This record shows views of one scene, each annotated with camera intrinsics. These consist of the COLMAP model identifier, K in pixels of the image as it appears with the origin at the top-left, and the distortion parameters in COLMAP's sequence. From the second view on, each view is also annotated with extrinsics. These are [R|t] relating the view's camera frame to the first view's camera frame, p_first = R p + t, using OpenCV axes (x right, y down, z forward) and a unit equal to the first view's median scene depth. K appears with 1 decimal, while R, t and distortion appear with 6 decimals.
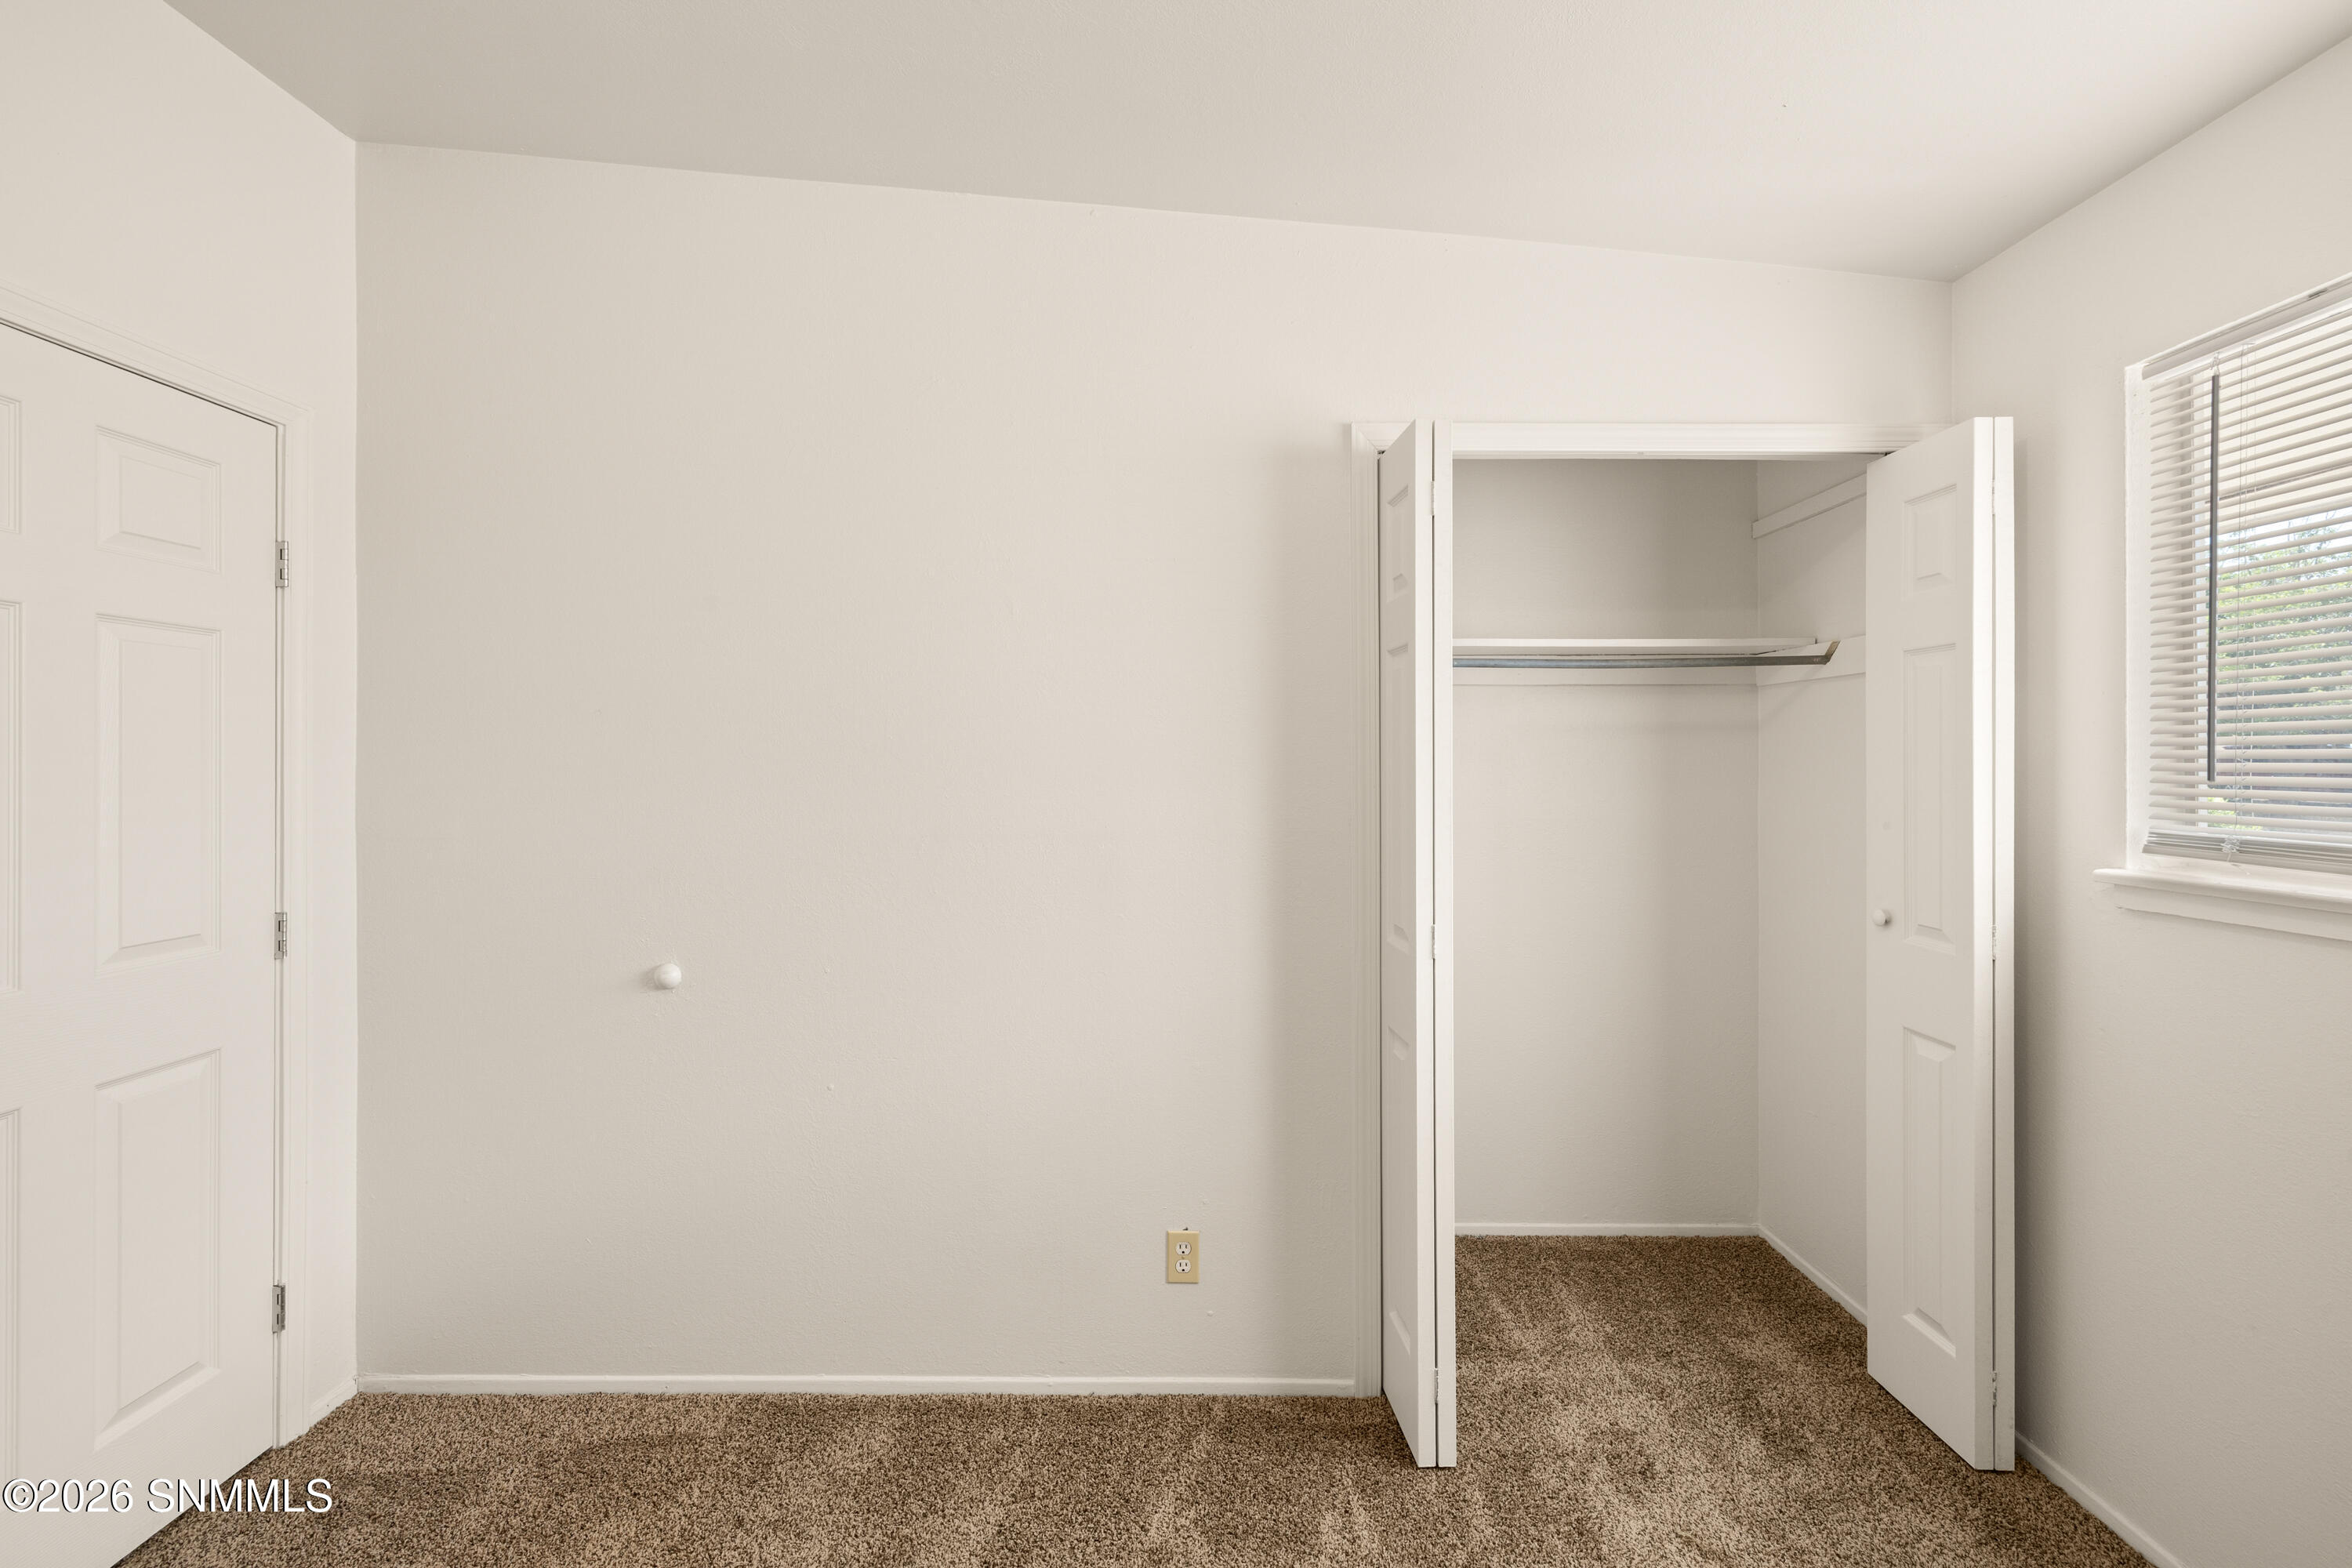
lens RADIAL K [[1000.6, 0, 1181.3], [0, 1000.6, 764.5], [0, 0, 1]] dist [-0.000384, 0.000665]
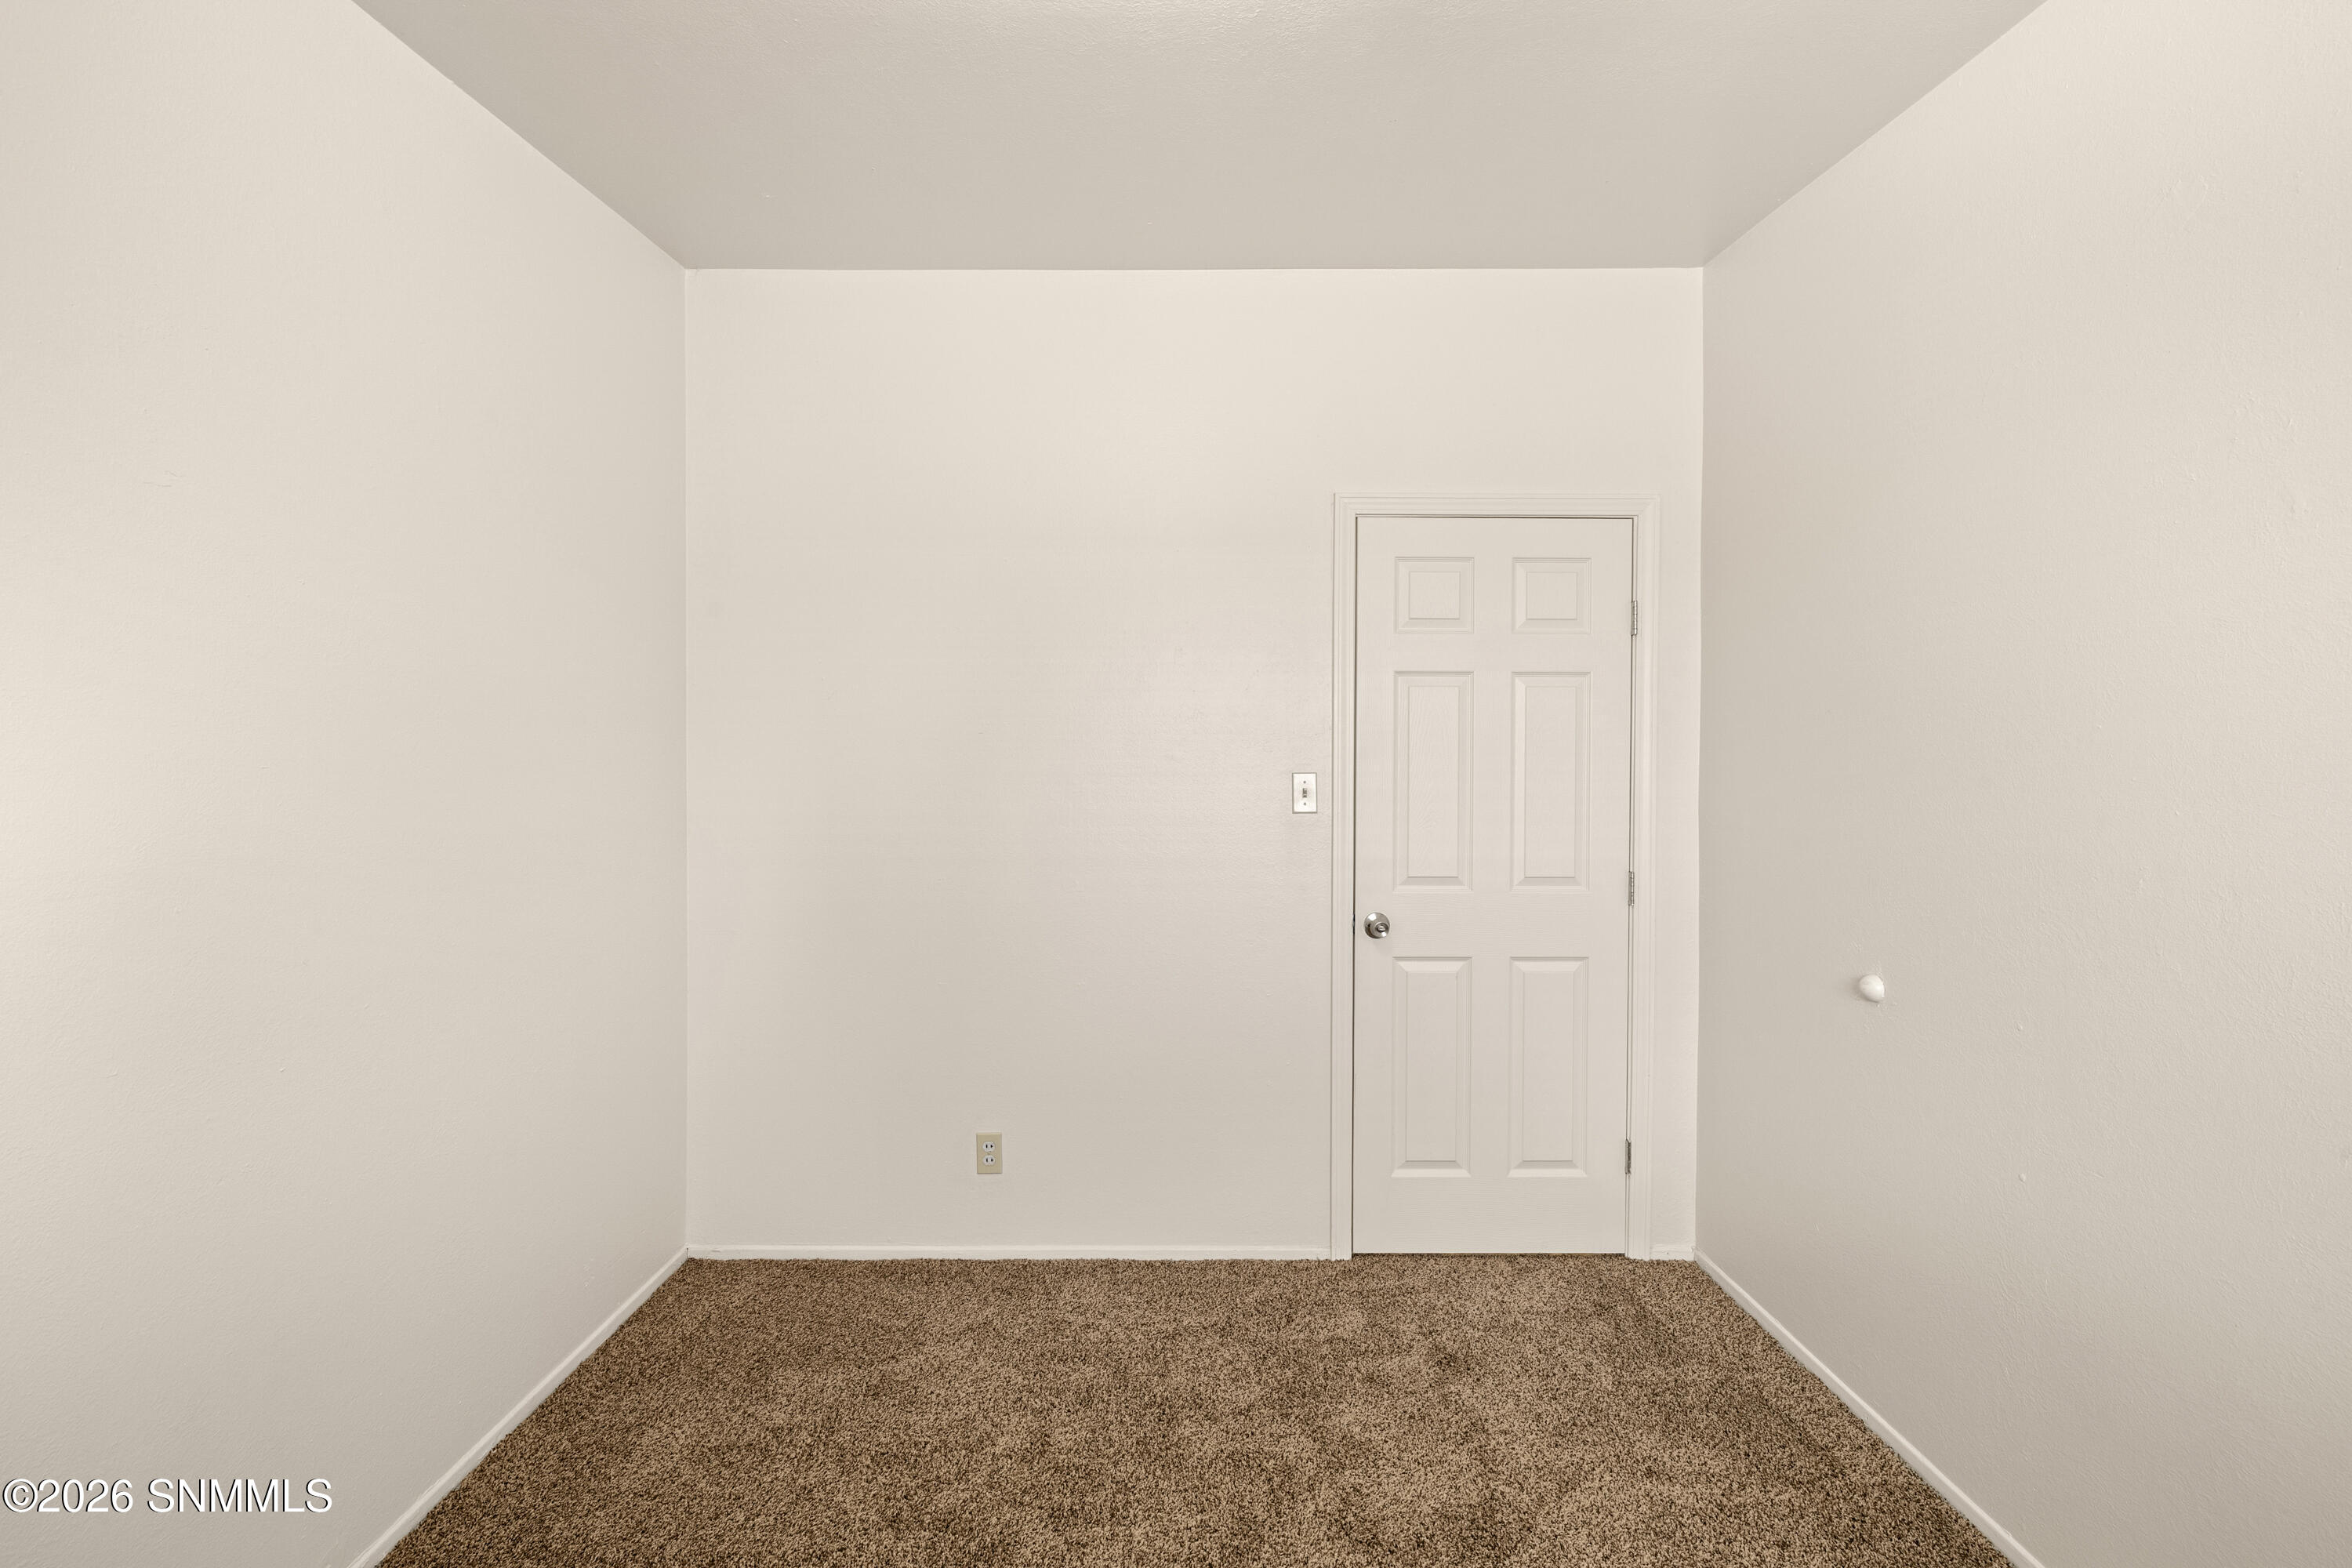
lens RADIAL K [[1000.6, 0, 1183.0], [0, 1000.6, 784.1], [0, 0, 1]] dist [-0.000384, 0.000665]
pose [[0.009504, 0.020811, -0.999738, 0.447886], [-0.006195, 0.999765, 0.020752, 0.002161], [0.999936, 0.005996, 0.009631, 0.353627]]
